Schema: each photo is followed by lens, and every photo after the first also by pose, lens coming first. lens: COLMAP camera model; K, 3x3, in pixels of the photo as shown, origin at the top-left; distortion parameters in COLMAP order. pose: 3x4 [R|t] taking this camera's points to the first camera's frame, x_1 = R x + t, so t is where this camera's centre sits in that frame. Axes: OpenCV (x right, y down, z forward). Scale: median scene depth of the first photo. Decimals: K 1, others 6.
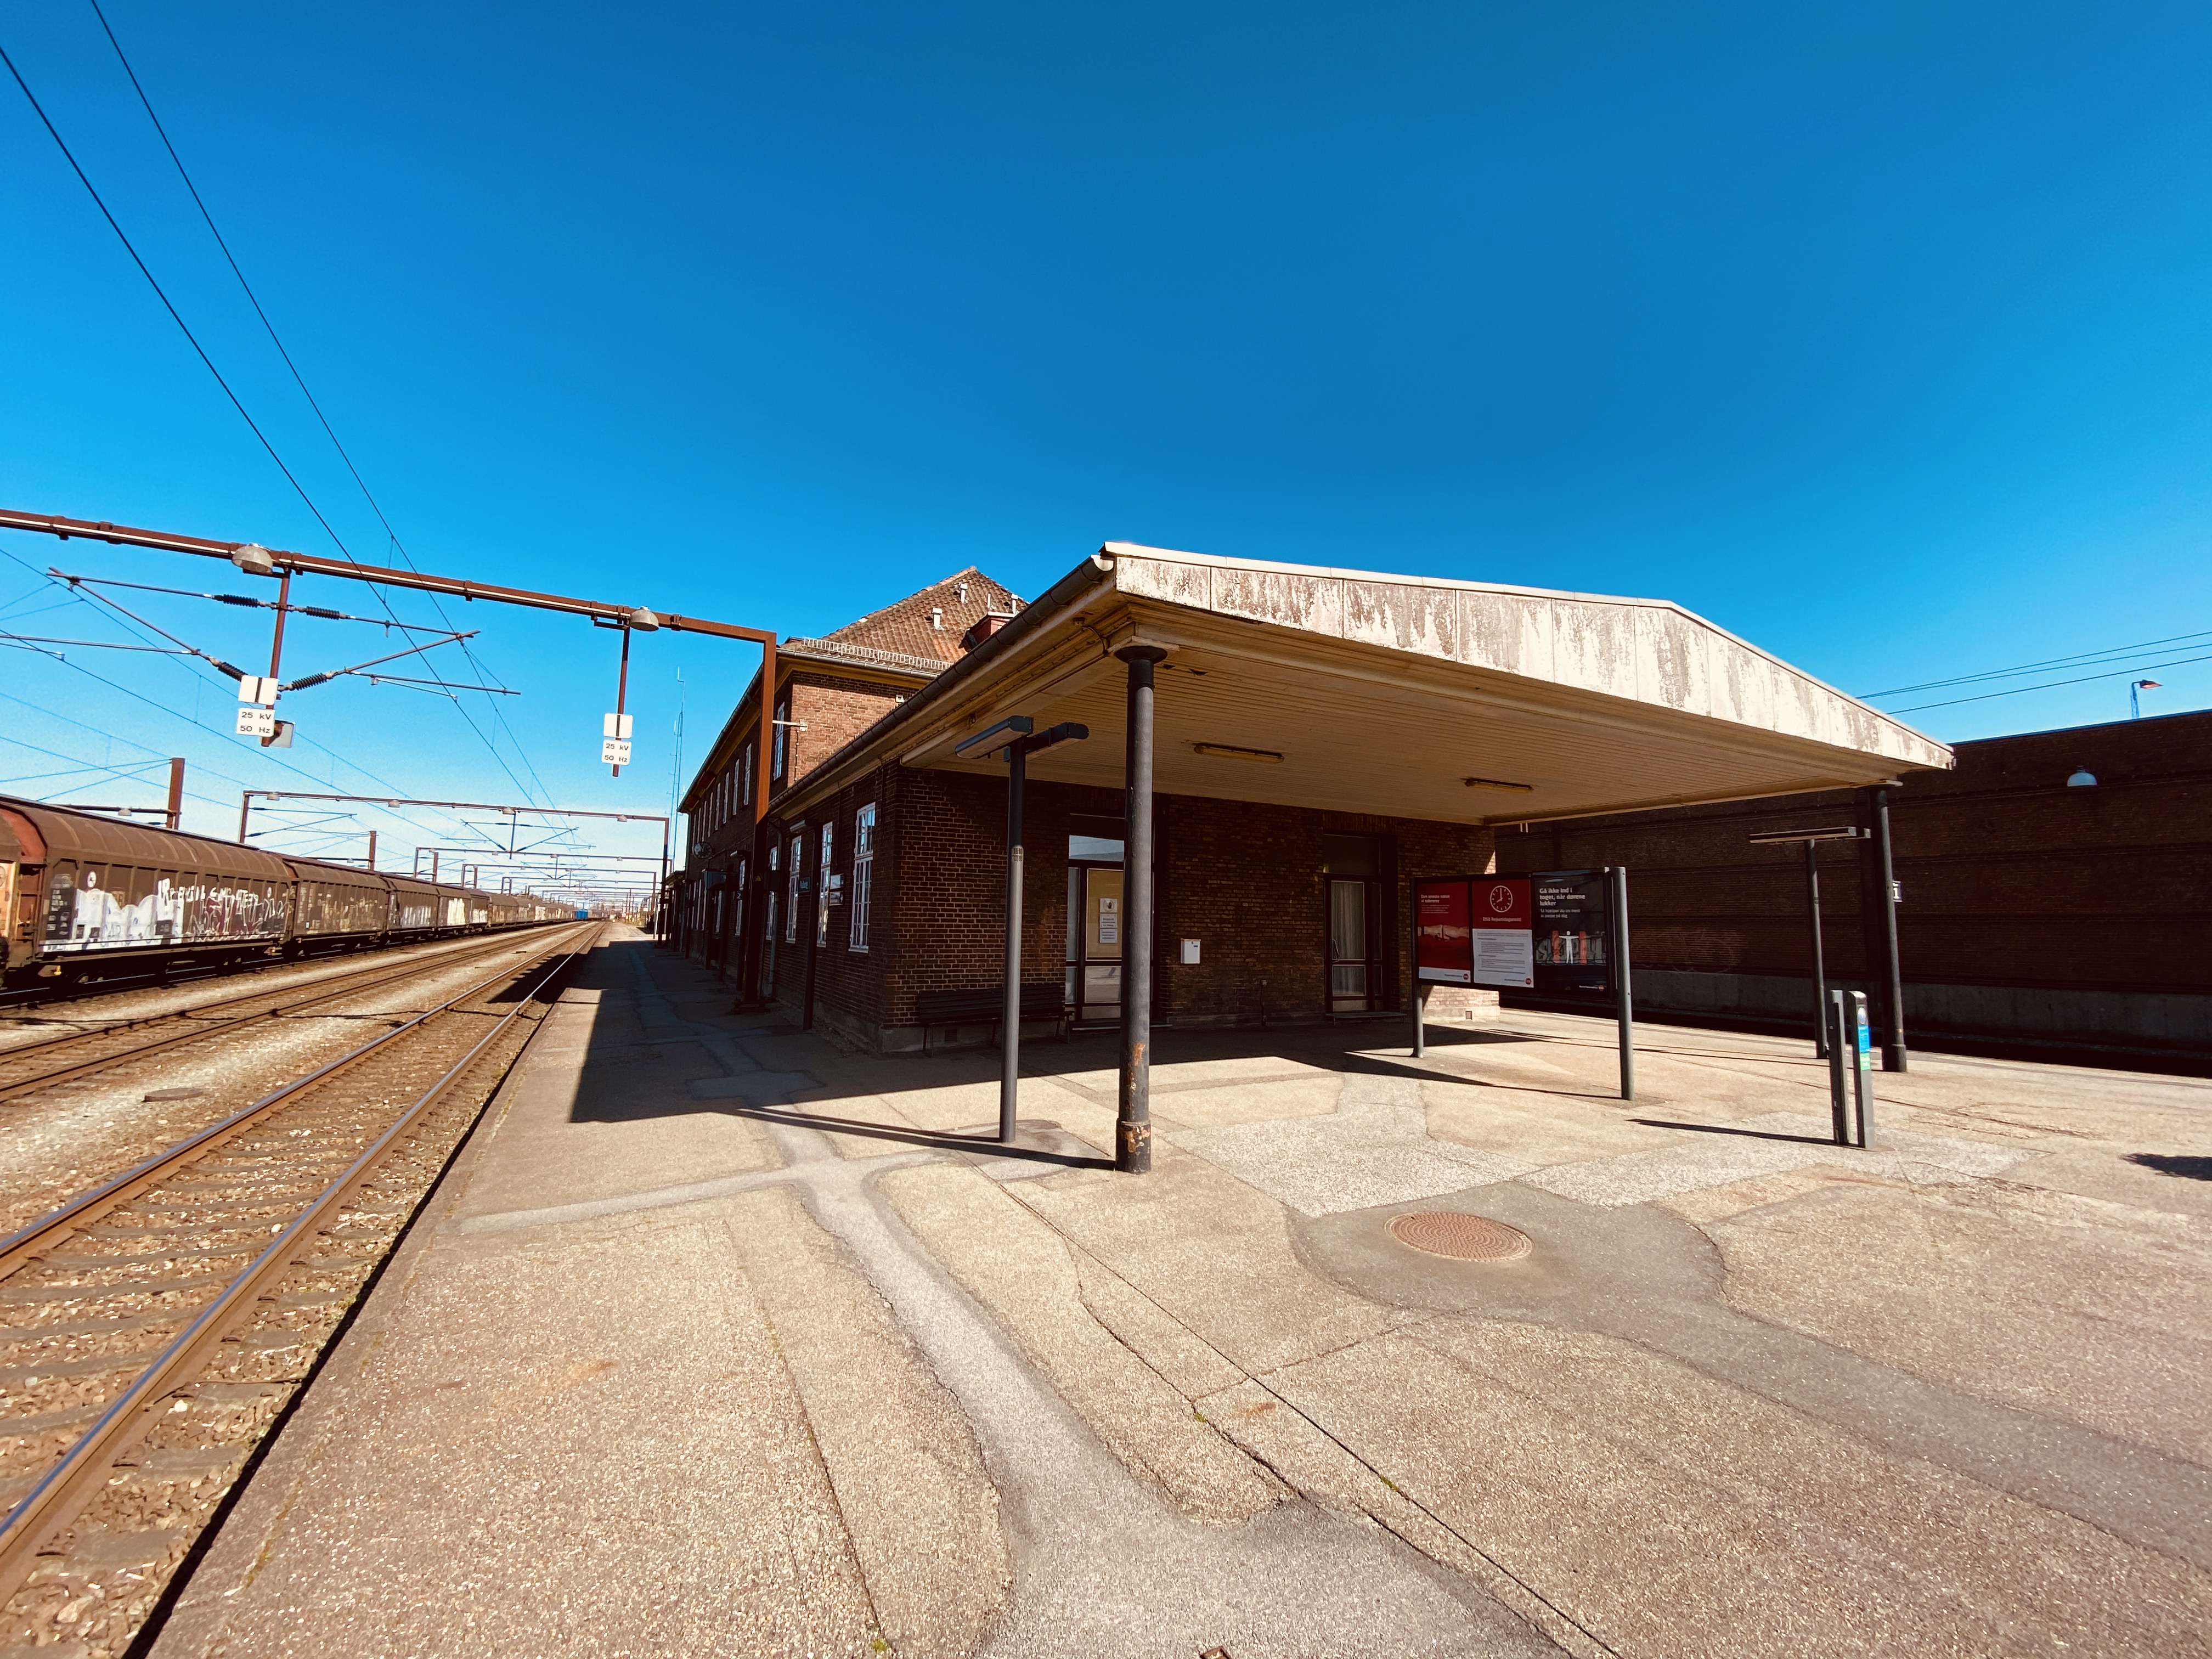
lens RADIAL K [[891.7, 0, 1106.0], [0, 891.7, 829.5], [0, 0, 1]] dist [0.031533, -0.019903]
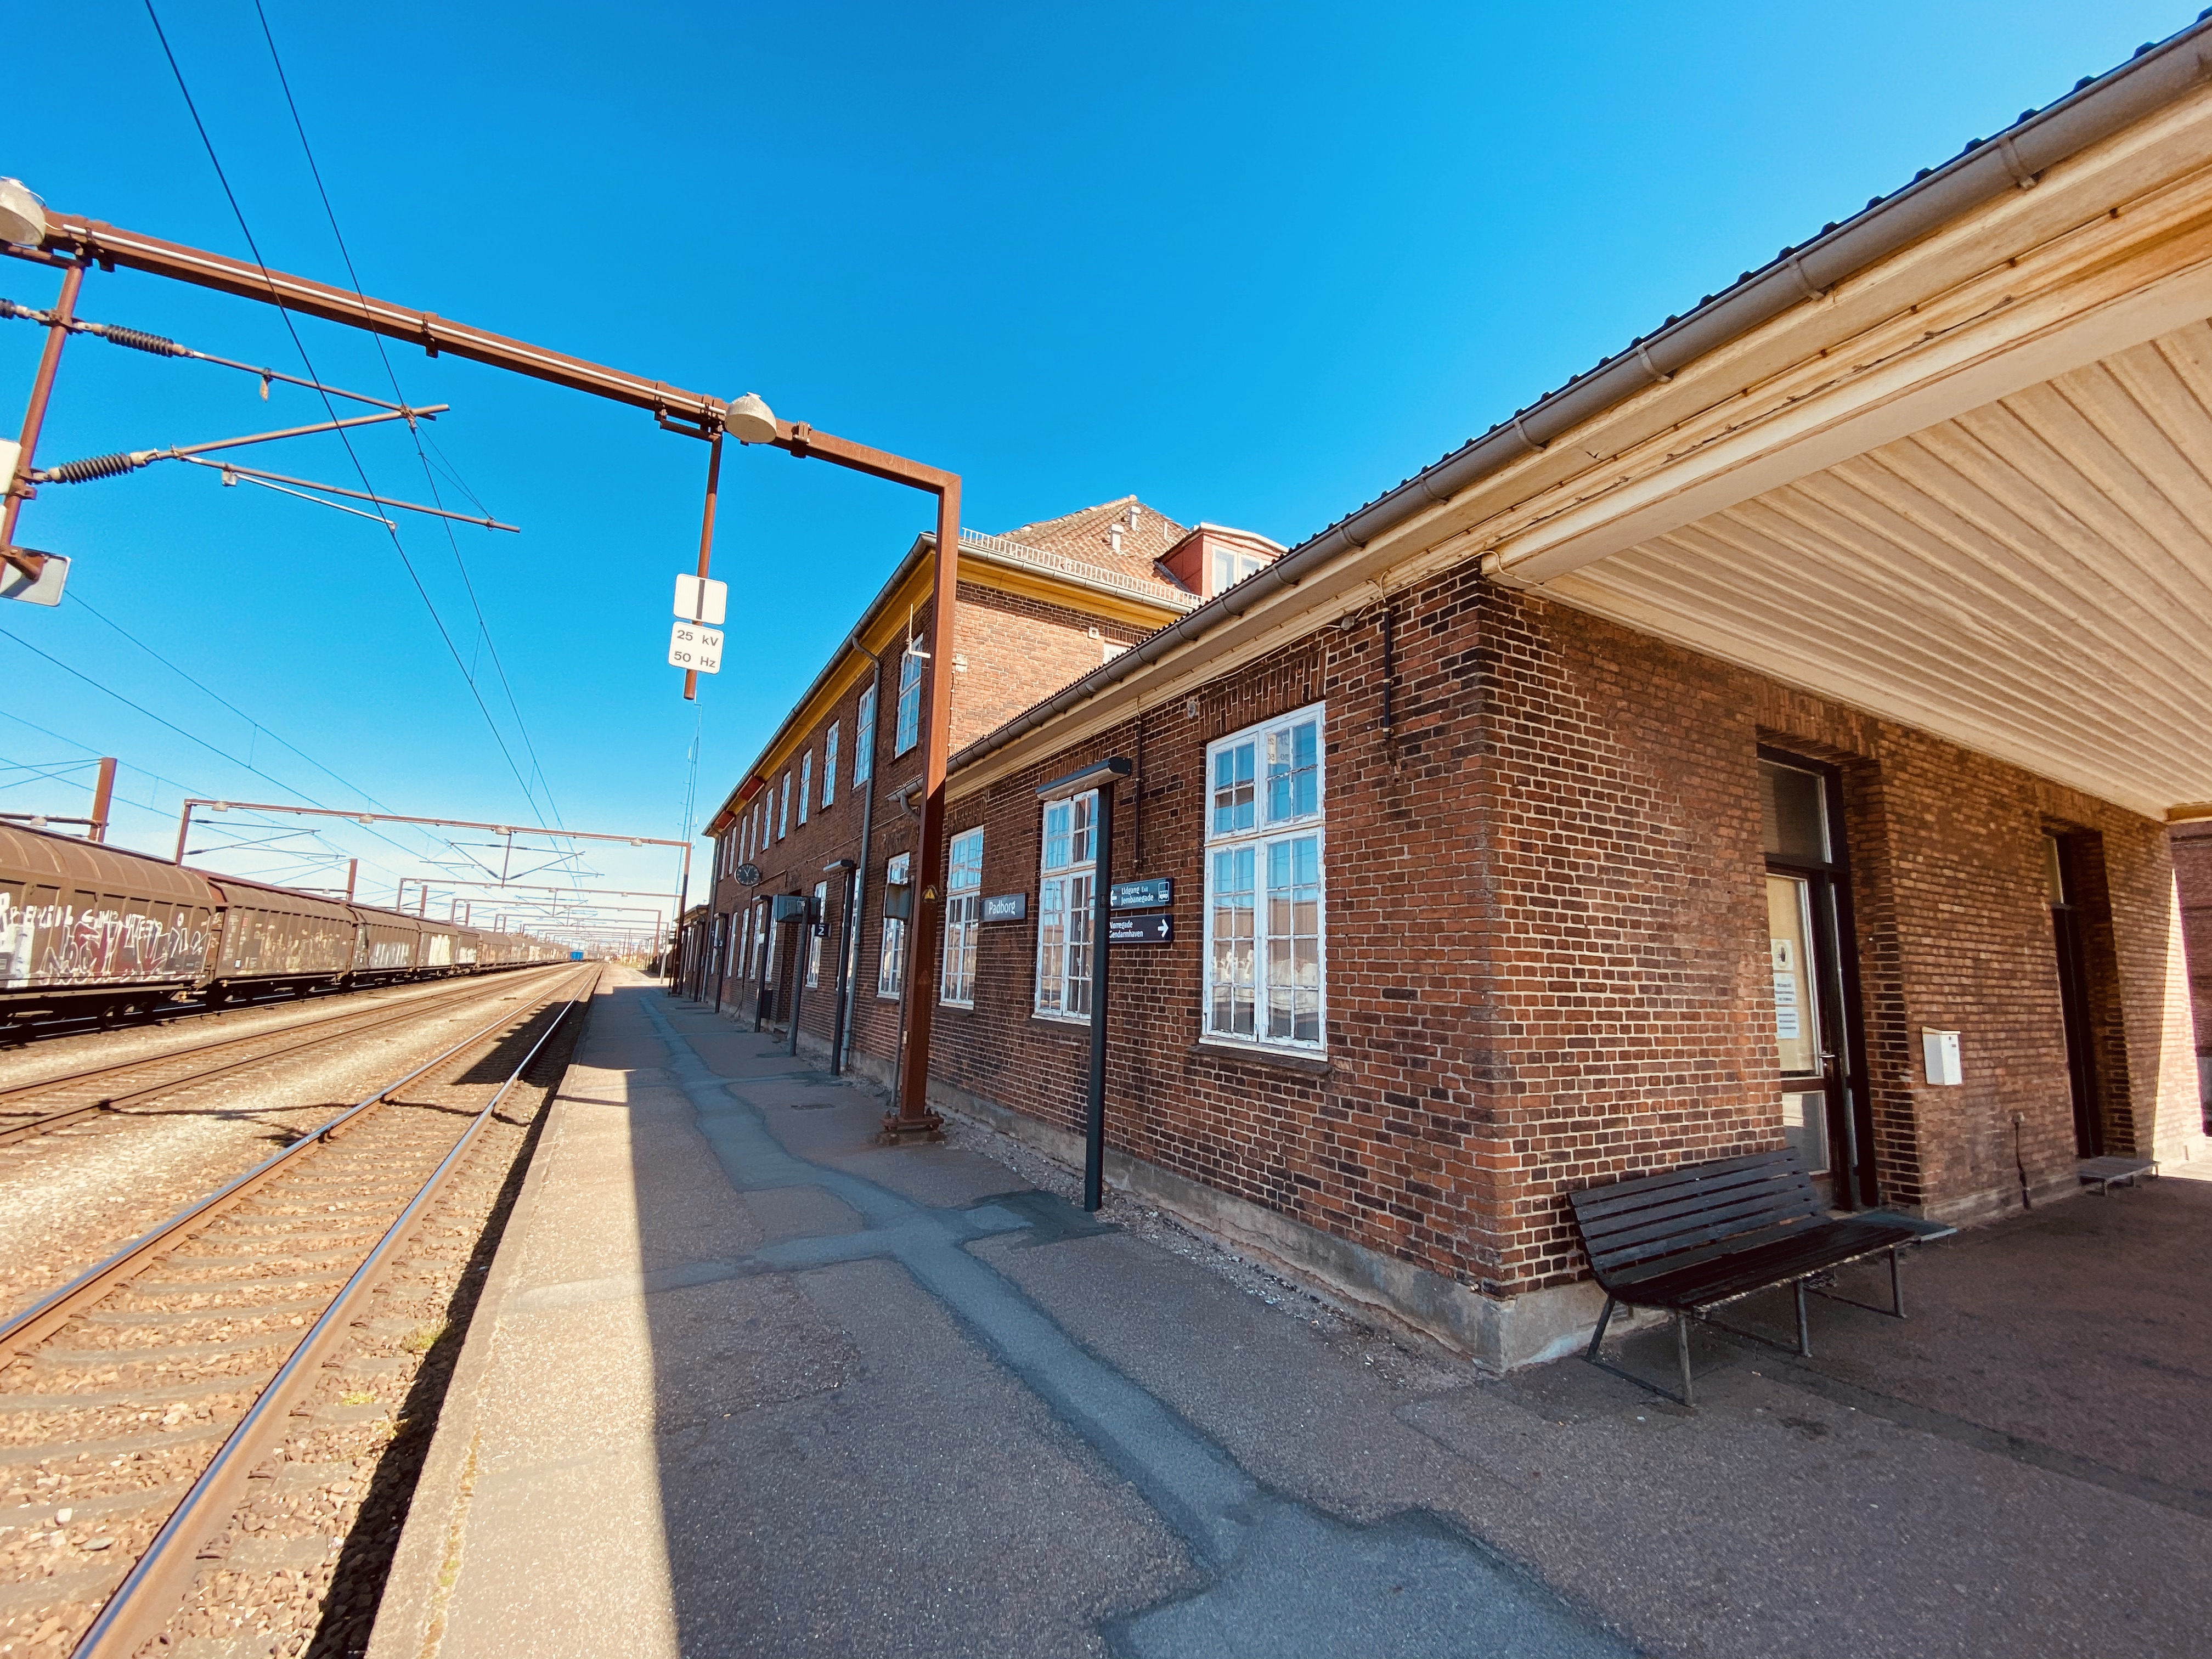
lens RADIAL K [[891.7, 0, 1106.0], [0, 891.7, 829.5], [0, 0, 1]] dist [0.031533, -0.019903]
pose [[0.999883, 0.015271, 0.000191, -0.120302], [-0.015239, 0.998451, -0.053504, 0.018254], [-0.001008, 0.053495, 0.998568, 0.190591]]
